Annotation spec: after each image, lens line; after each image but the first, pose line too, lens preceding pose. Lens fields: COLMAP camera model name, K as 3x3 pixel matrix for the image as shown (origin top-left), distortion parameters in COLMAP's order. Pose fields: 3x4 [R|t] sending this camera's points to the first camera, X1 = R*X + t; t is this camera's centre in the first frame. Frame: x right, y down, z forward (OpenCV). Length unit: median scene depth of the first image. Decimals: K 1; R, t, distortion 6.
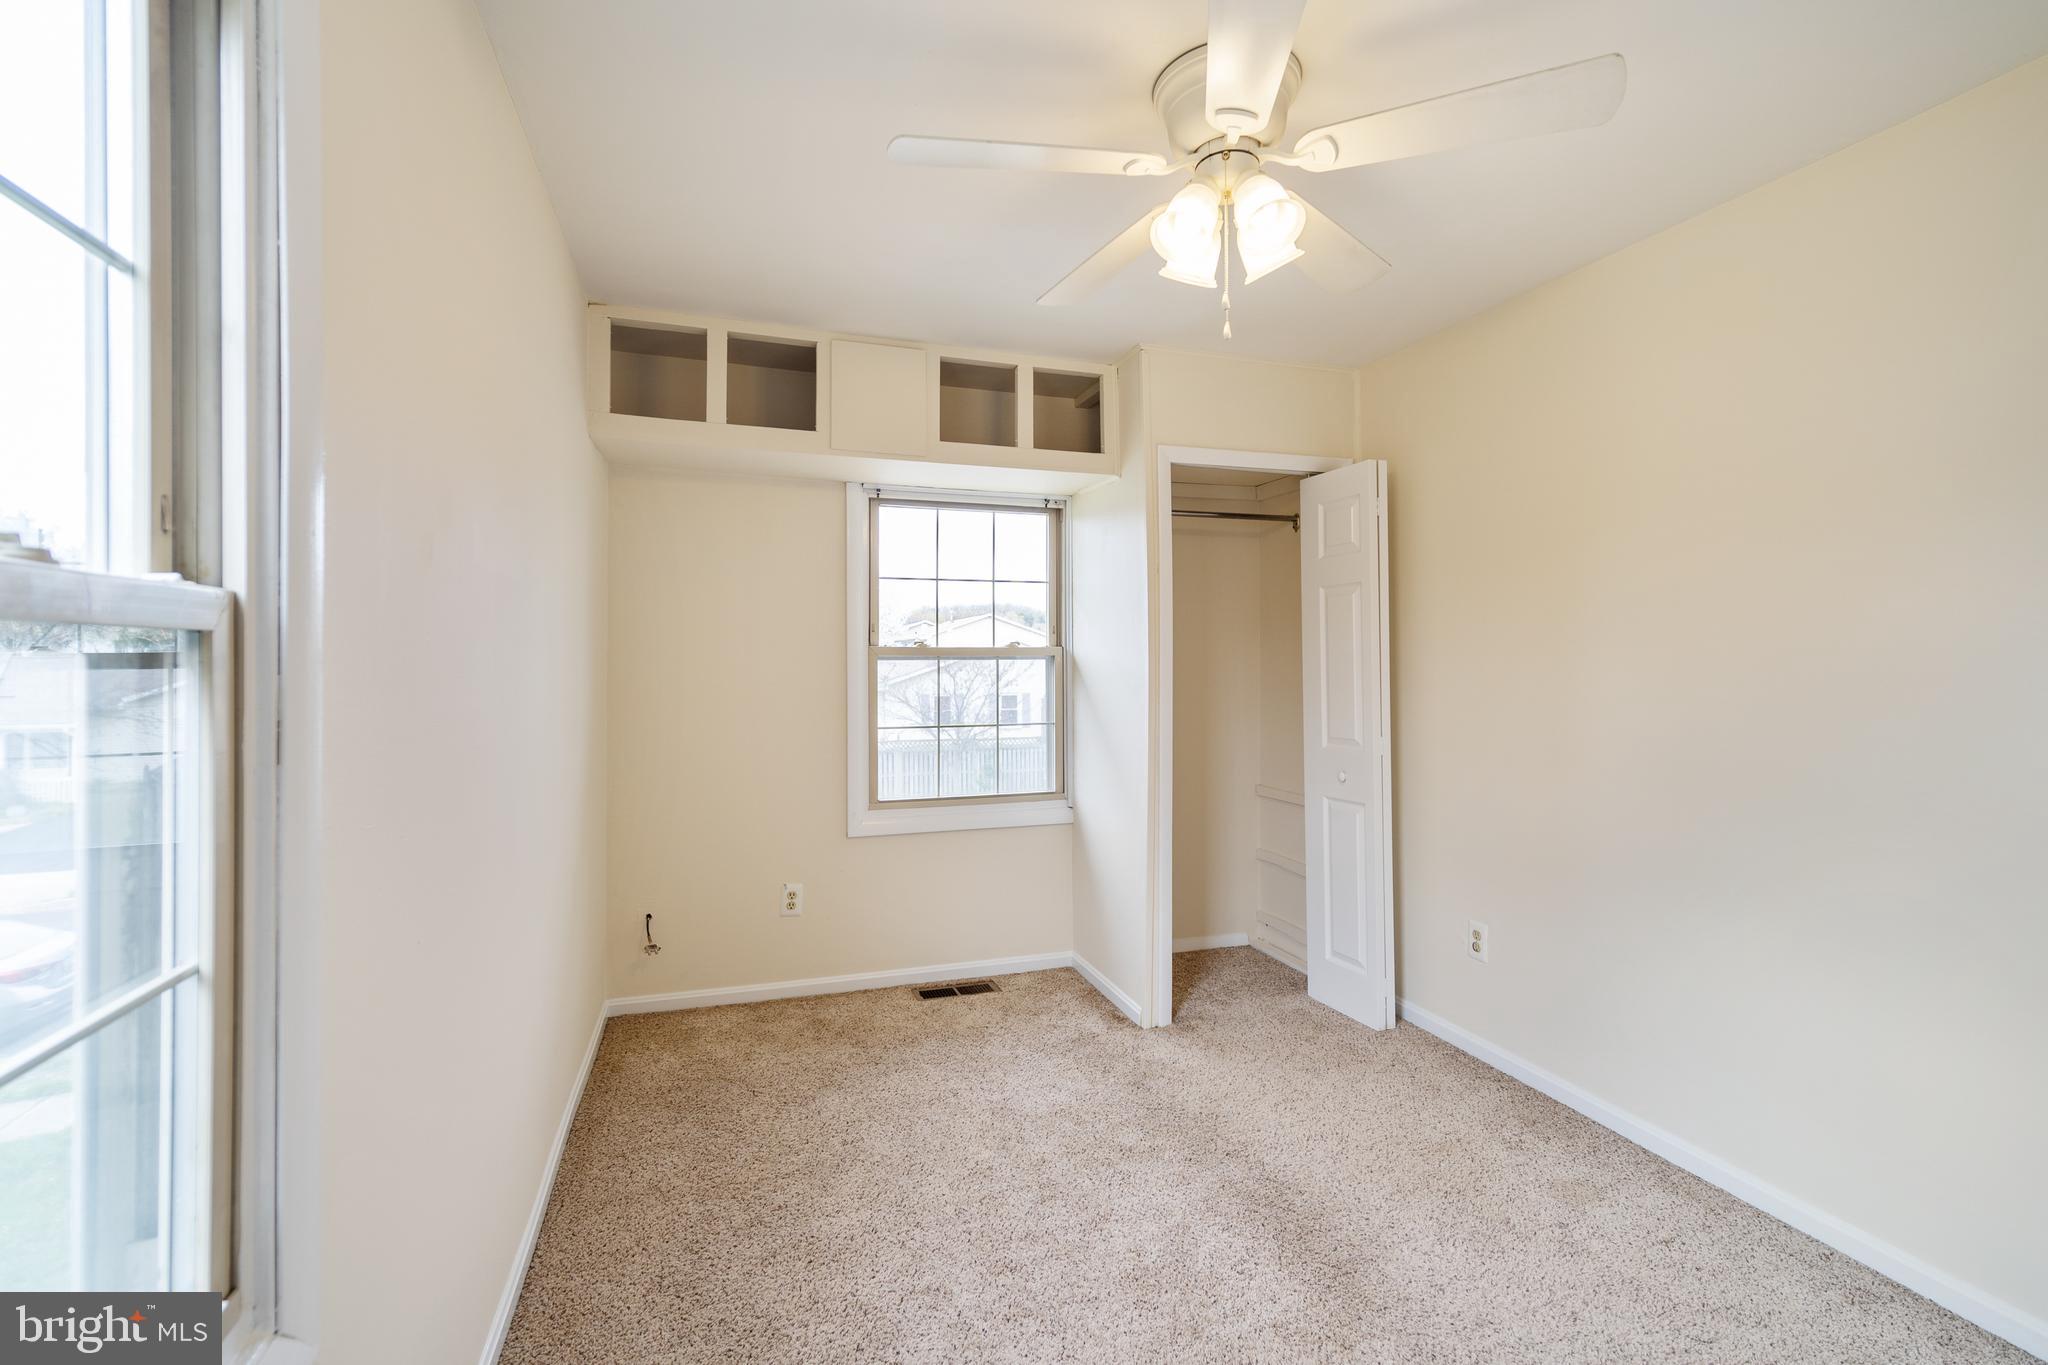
lens RADIAL K [[922.2, 0, 1024.7], [0, 922.2, 643.1], [0, 0, 1]] dist [0.001191, -0.000238]
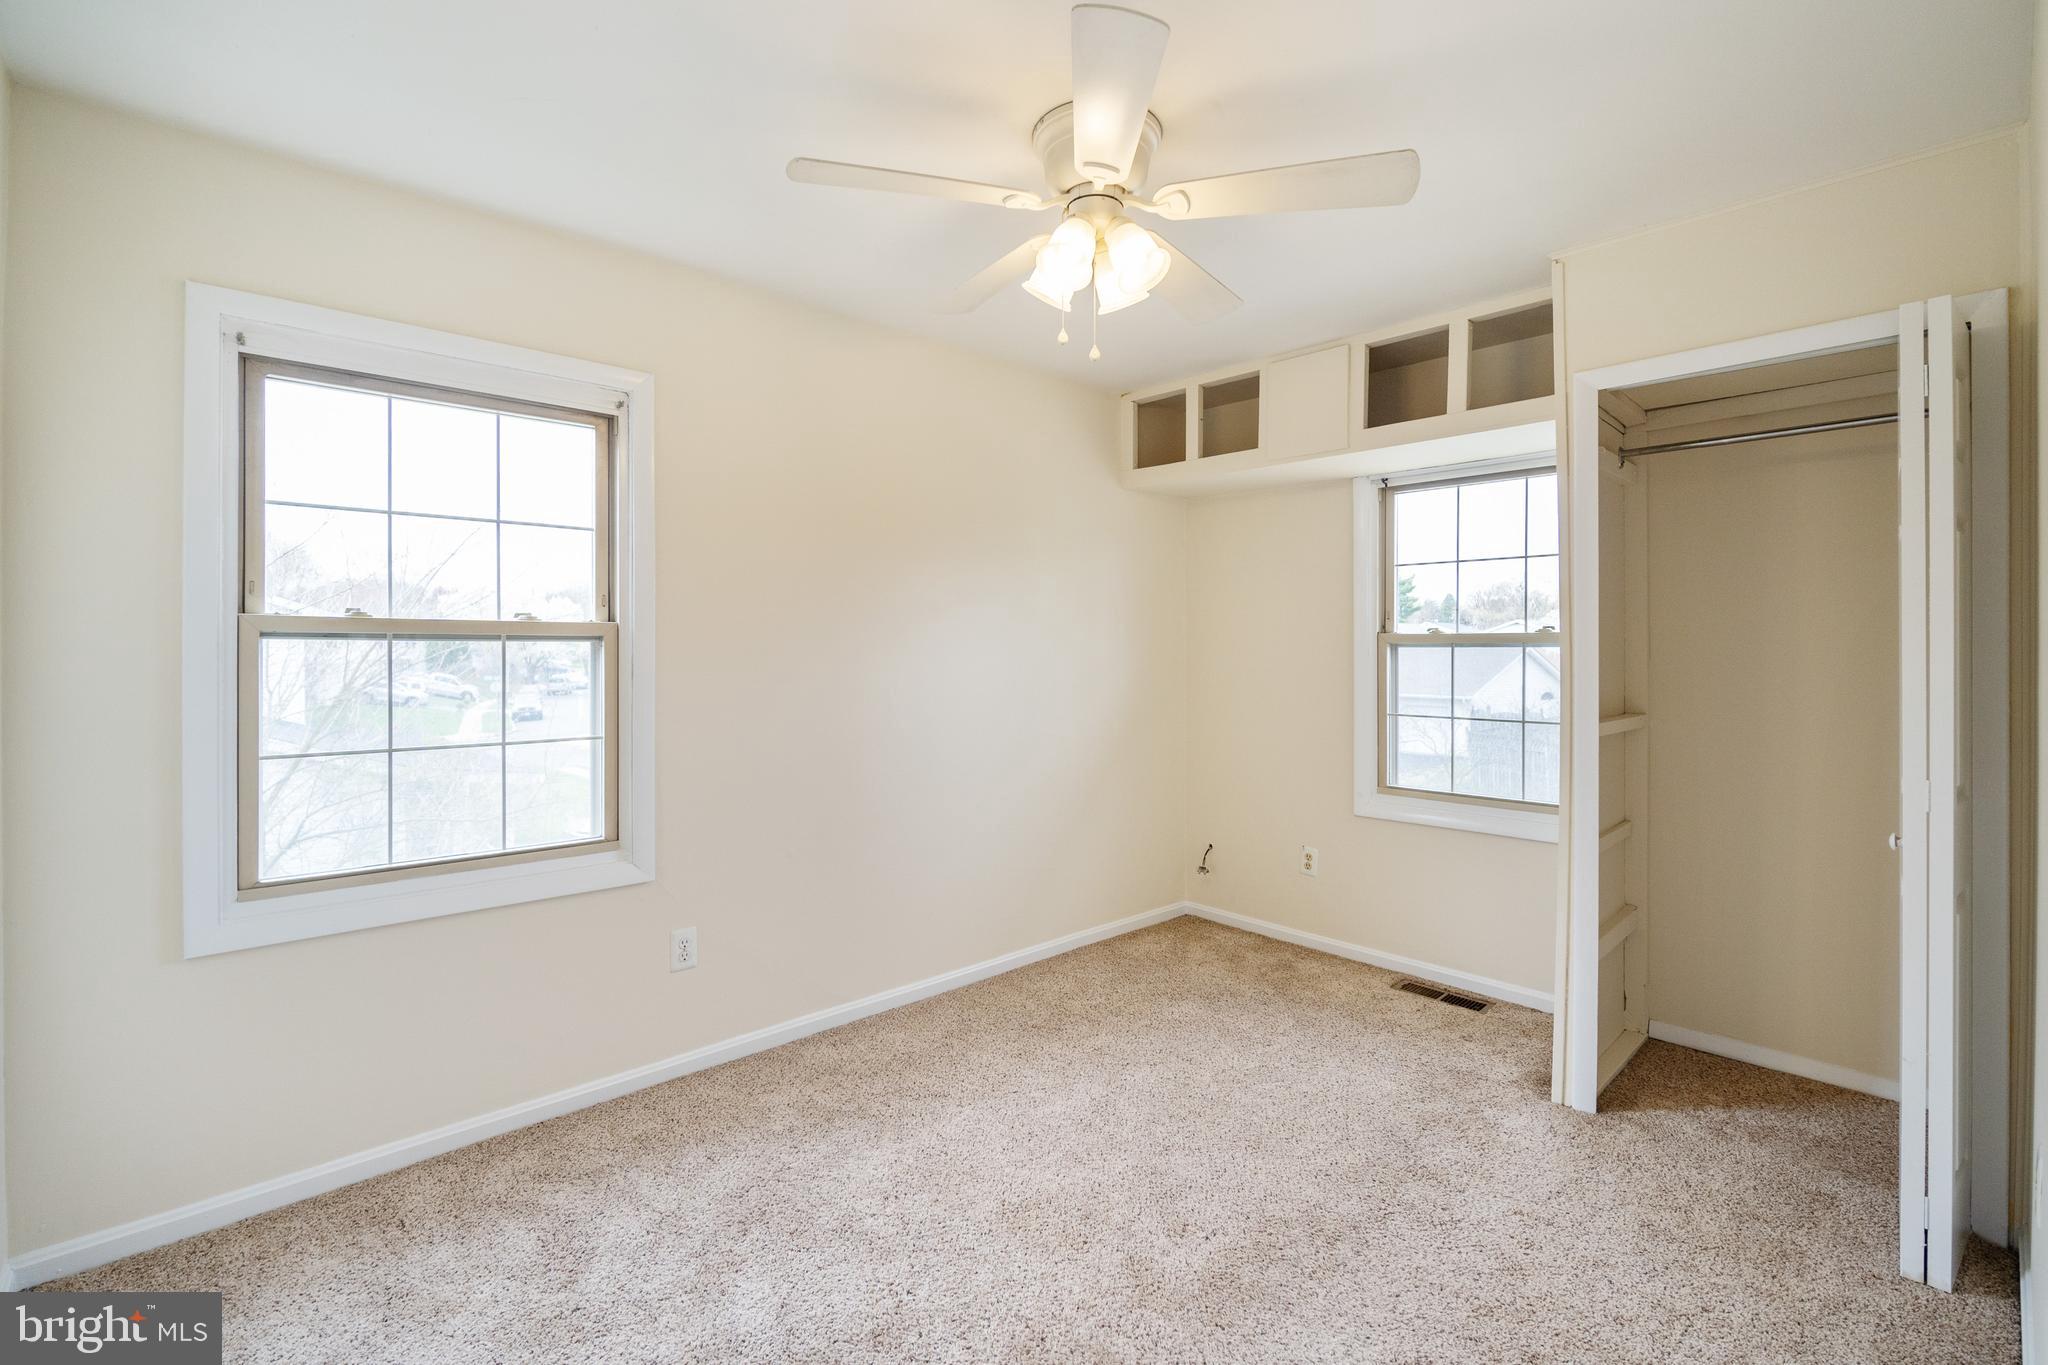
lens RADIAL K [[912.2, 0, 1025.6], [0, 912.2, 647.0], [0, 0, 1]] dist [-0.003495, -0.000274]
pose [[0.414205, 0.001734, -0.910182, 0.644766], [0.014046, 0.999867, 0.008297, 0.004283], [0.910075, -0.016221, 0.414125, 0.243339]]
